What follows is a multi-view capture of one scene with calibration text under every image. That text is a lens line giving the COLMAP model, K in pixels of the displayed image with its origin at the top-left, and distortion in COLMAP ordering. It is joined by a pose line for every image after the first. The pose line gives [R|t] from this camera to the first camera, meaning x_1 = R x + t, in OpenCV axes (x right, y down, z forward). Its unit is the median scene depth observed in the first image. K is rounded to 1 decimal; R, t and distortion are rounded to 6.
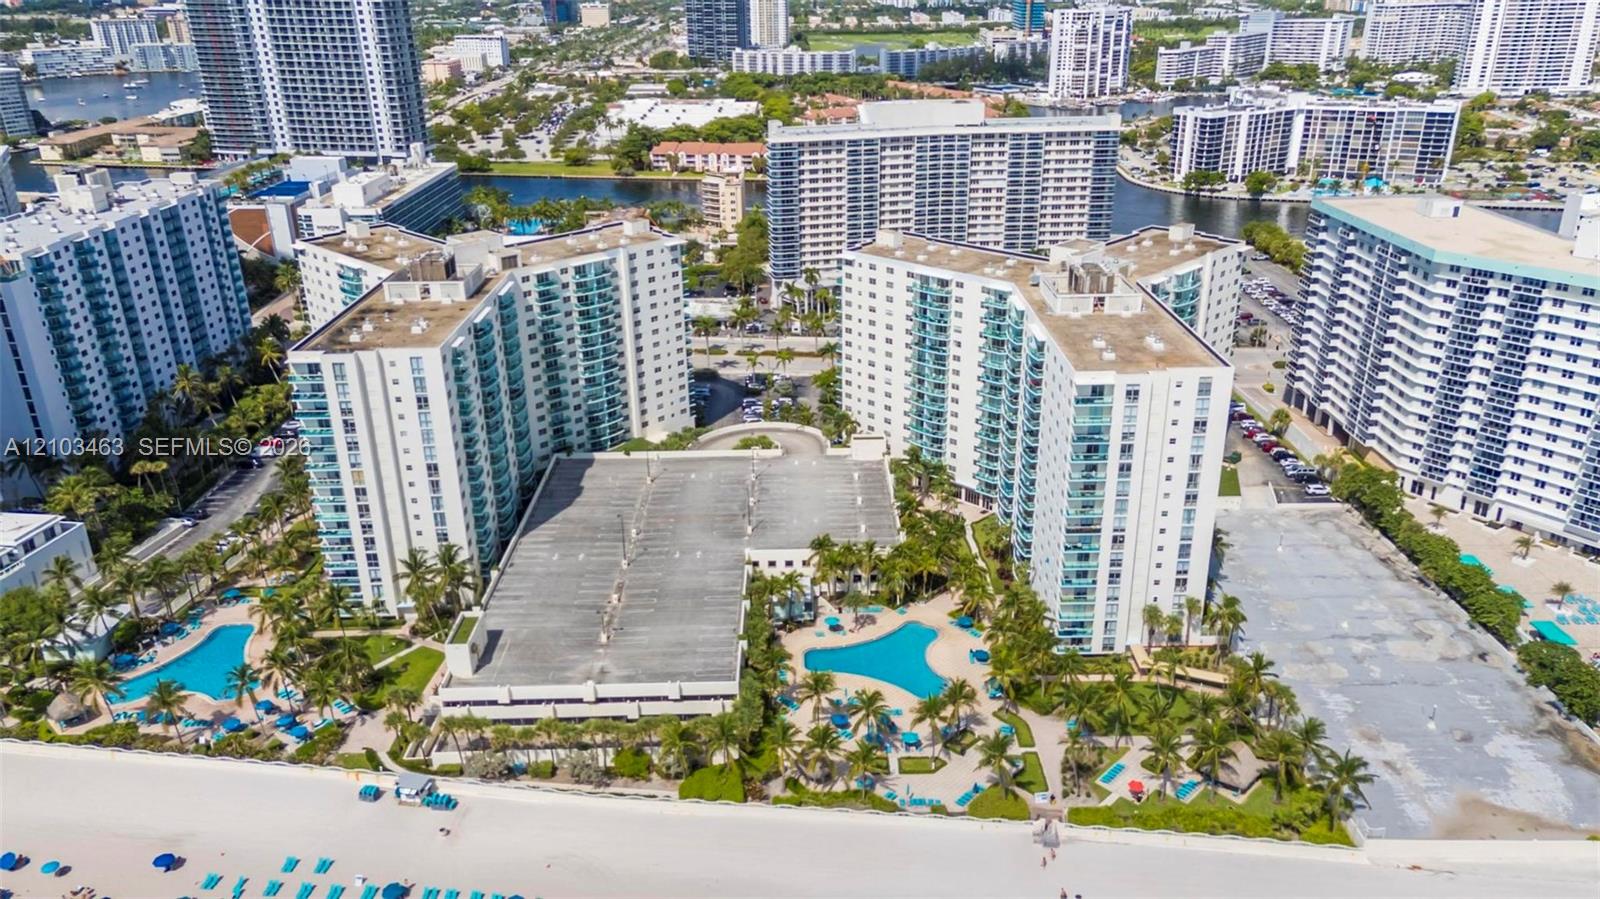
lens RADIAL K [[1203.1, 0, 787.9], [0, 1203.1, 440.6], [0, 0, 1]] dist [0.069915, 0.011135]
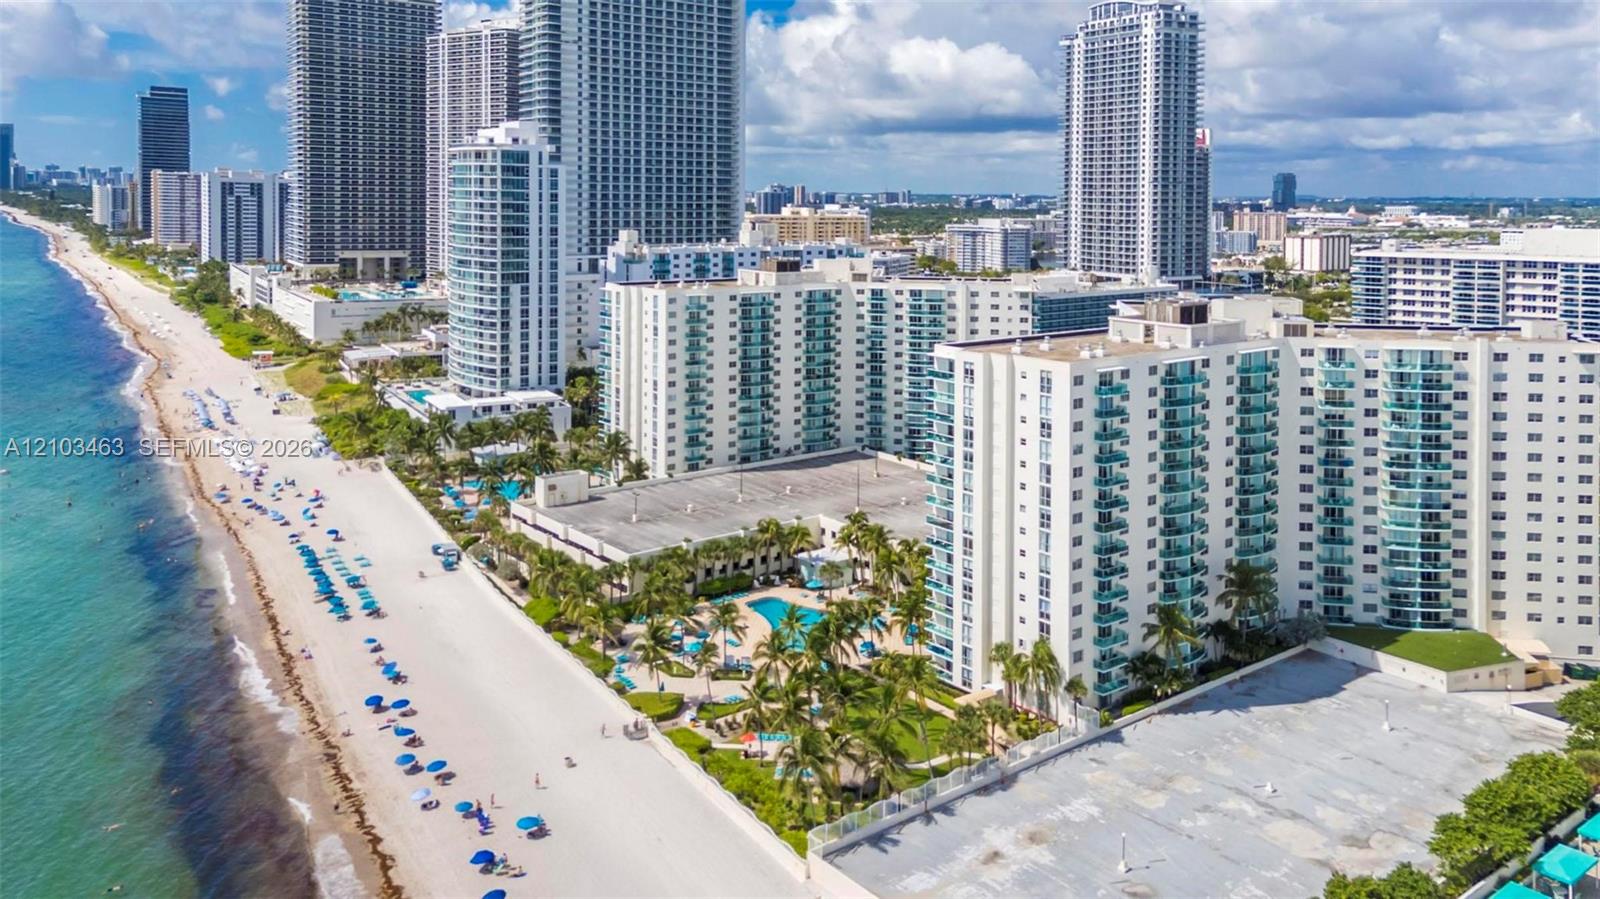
lens RADIAL K [[1203.1, 0, 771.2], [0, 1203.1, 220.9], [0, 0, 1]] dist [0.069915, 0.011135]
pose [[0.613274, 0.036940, -0.789006, 0.714079], [-0.300752, 0.934582, -0.190010, 0.057541], [0.730372, 0.353824, 0.584265, 0.217481]]
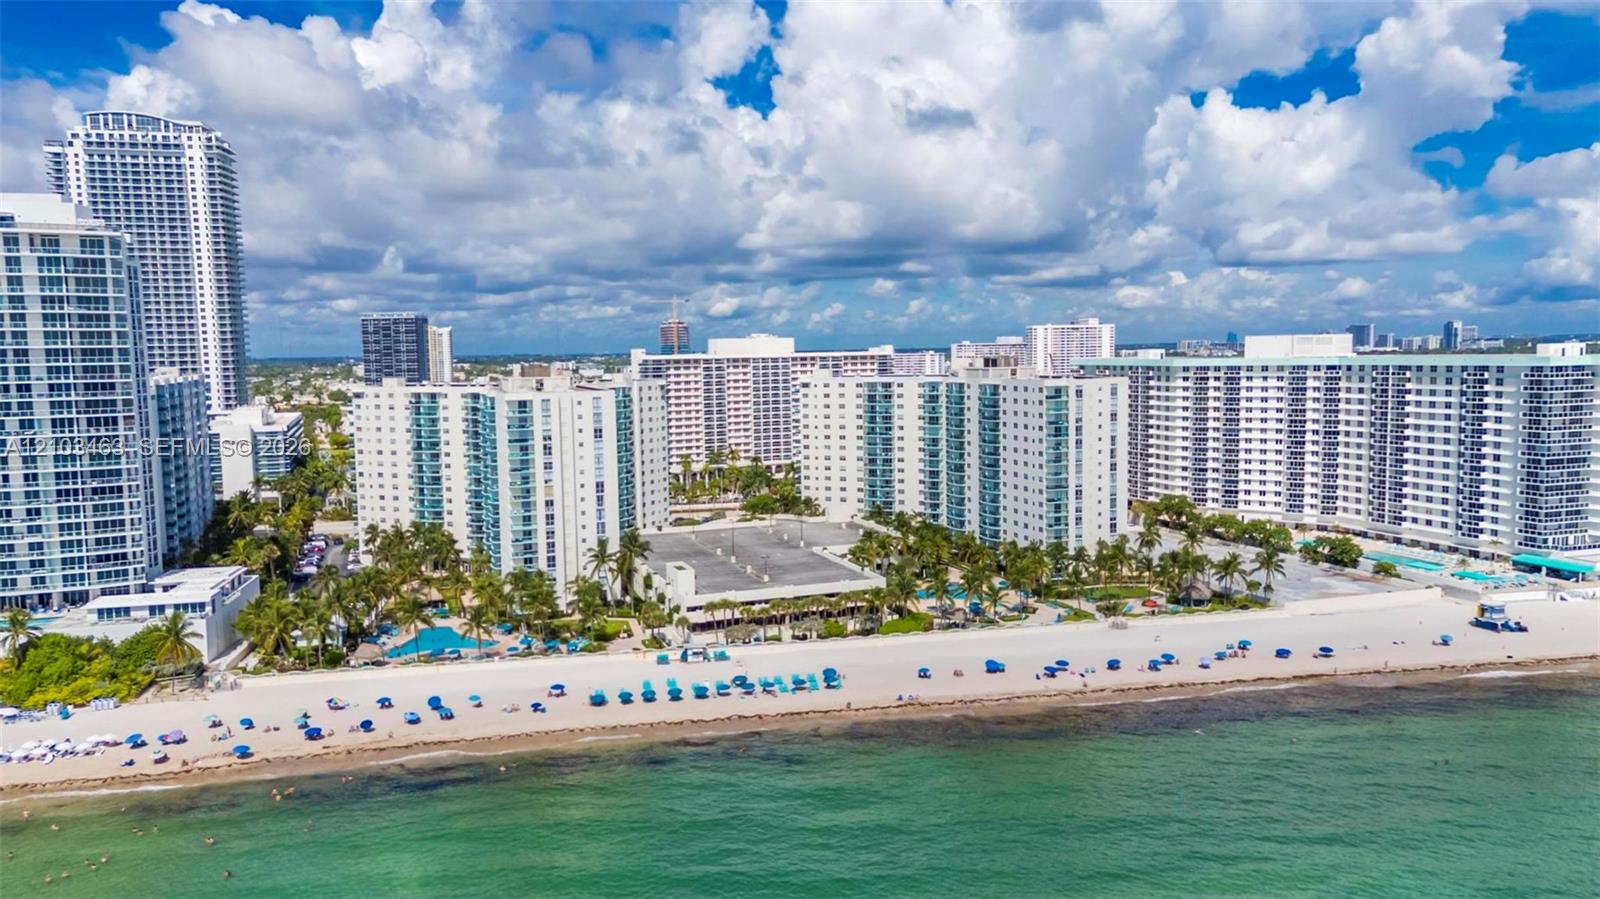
lens RADIAL K [[1203.1, 0, 801.7], [0, 1203.1, 426.7], [0, 0, 1]] dist [0.069915, 0.011135]
pose [[0.941174, -0.022431, 0.337177, -0.457386], [0.125755, 0.949378, -0.287867, 0.319124], [-0.313651, 0.313335, 0.896350, -0.231283]]
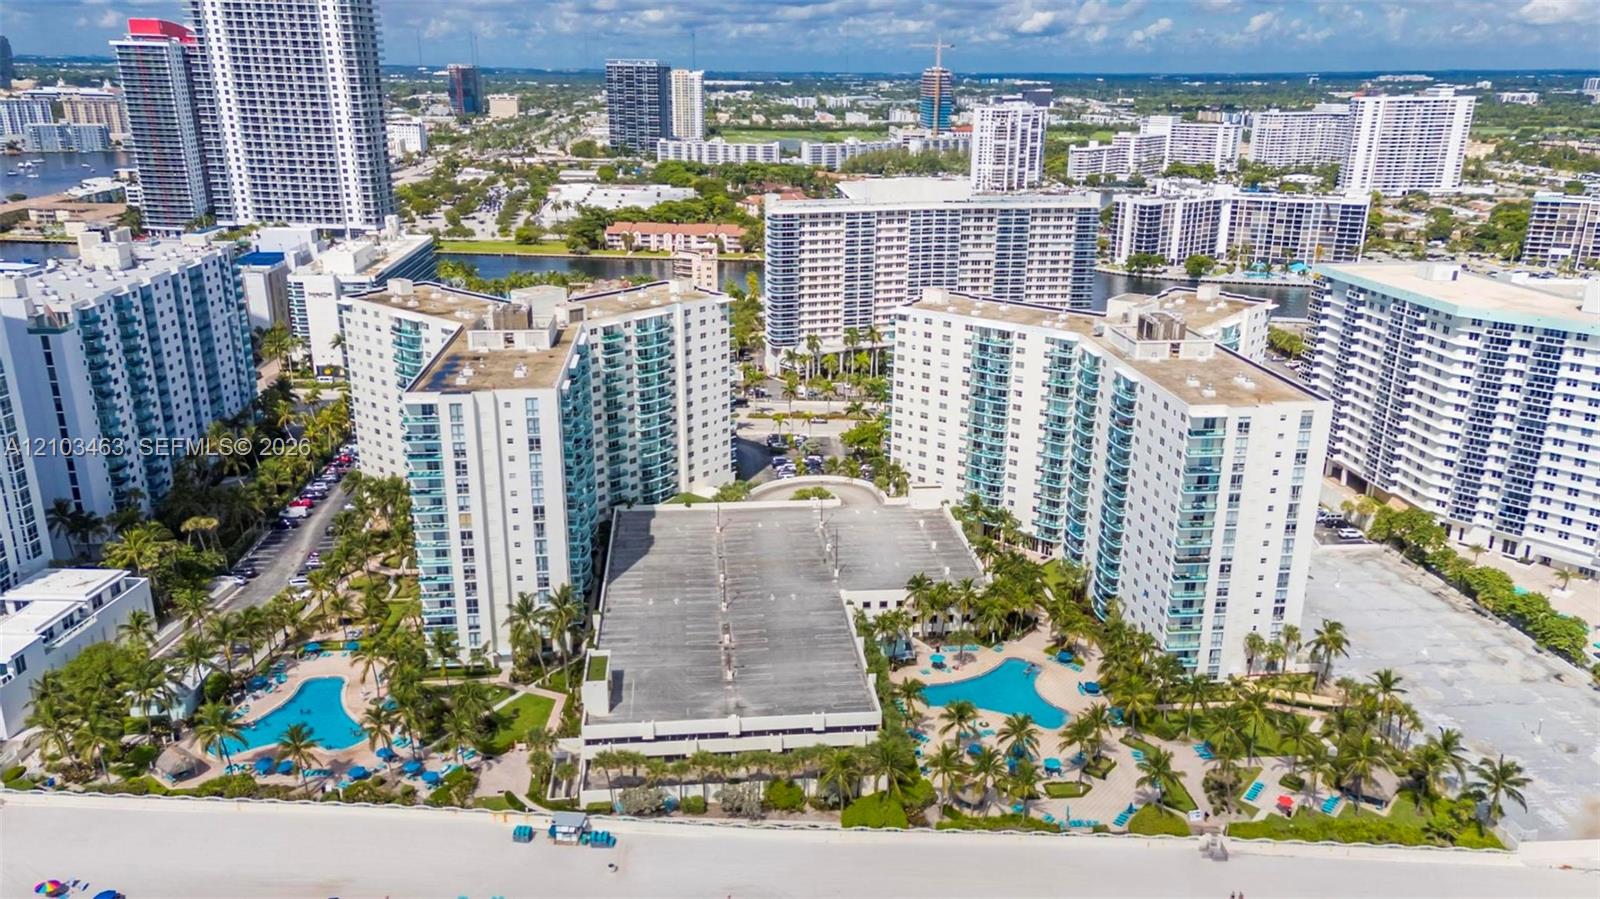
lens RADIAL K [[1203.1, 0, 790.6], [0, 1203.1, 442.6], [0, 0, 1]] dist [0.069915, 0.011135]
pose [[0.995561, -0.005226, 0.093975, -0.156301], [0.012168, 0.997225, -0.073449, 0.036734], [-0.093330, 0.074266, 0.992862, -0.006516]]
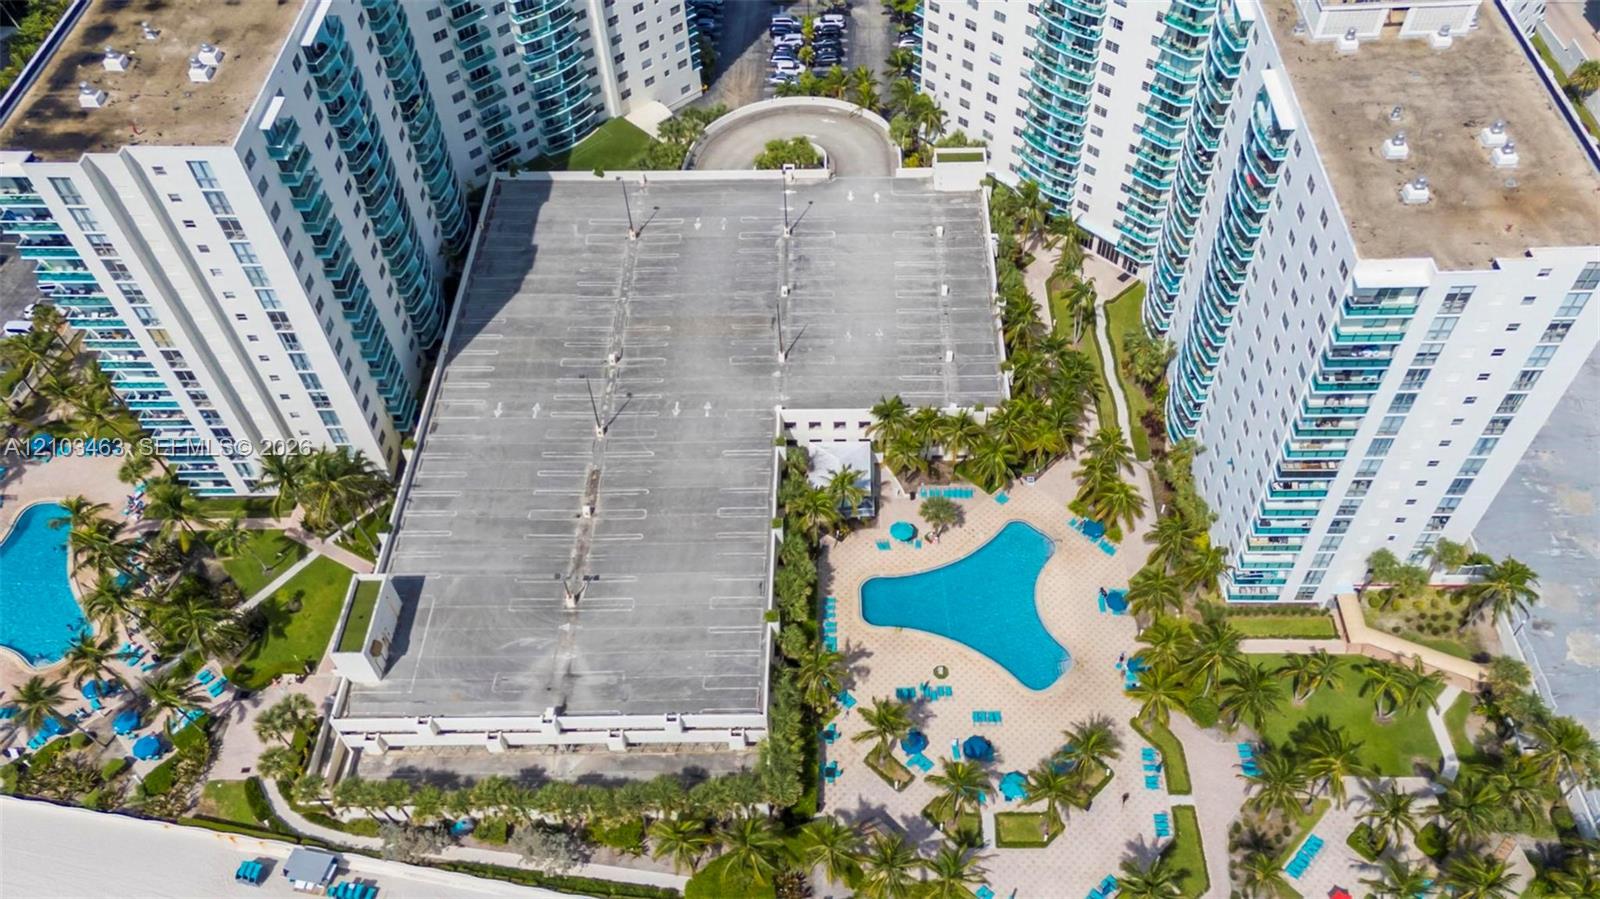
lens RADIAL K [[1203.1, 0, 811.5], [0, 1203.1, 516.3], [0, 0, 1]] dist [0.069915, 0.011135]
pose [[0.999935, 0.006477, -0.009353, -0.007765], [-0.000972, 0.867770, 0.496965, -0.176621], [0.011335, -0.496924, 0.867720, 0.346436]]
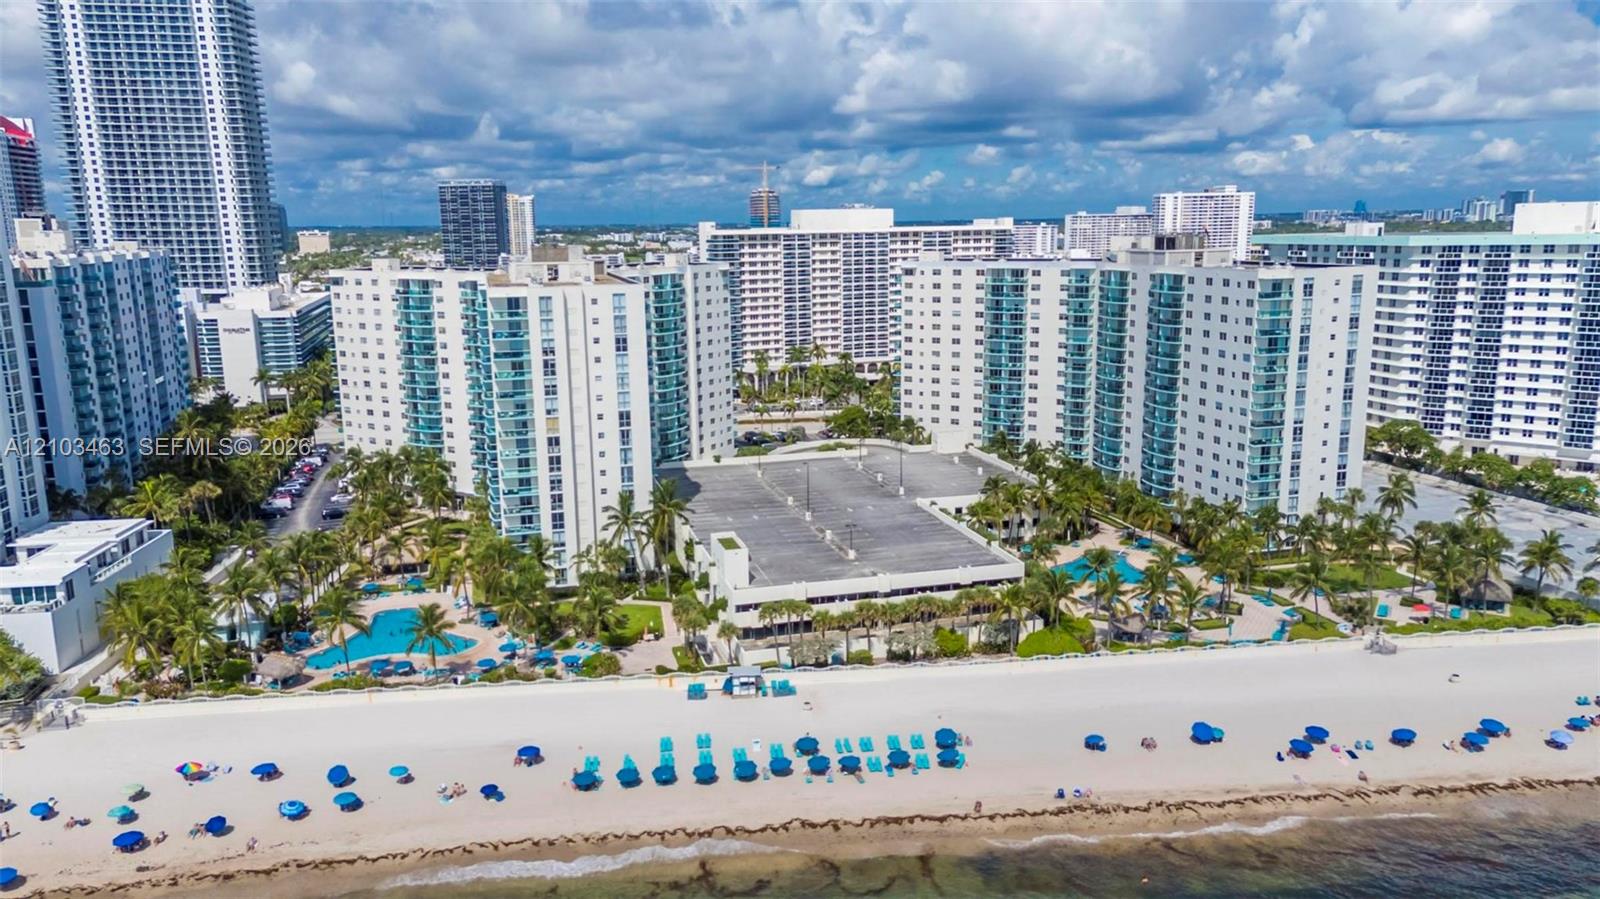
lens RADIAL K [[1203.1, 0, 797.5], [0, 1203.1, 438.3], [0, 0, 1]] dist [0.069915, 0.011135]
pose [[0.965793, -0.043894, 0.255573, -0.351073], [0.093622, 0.978117, -0.185800, 0.198793], [-0.241825, 0.203371, 0.948768, 0.059029]]
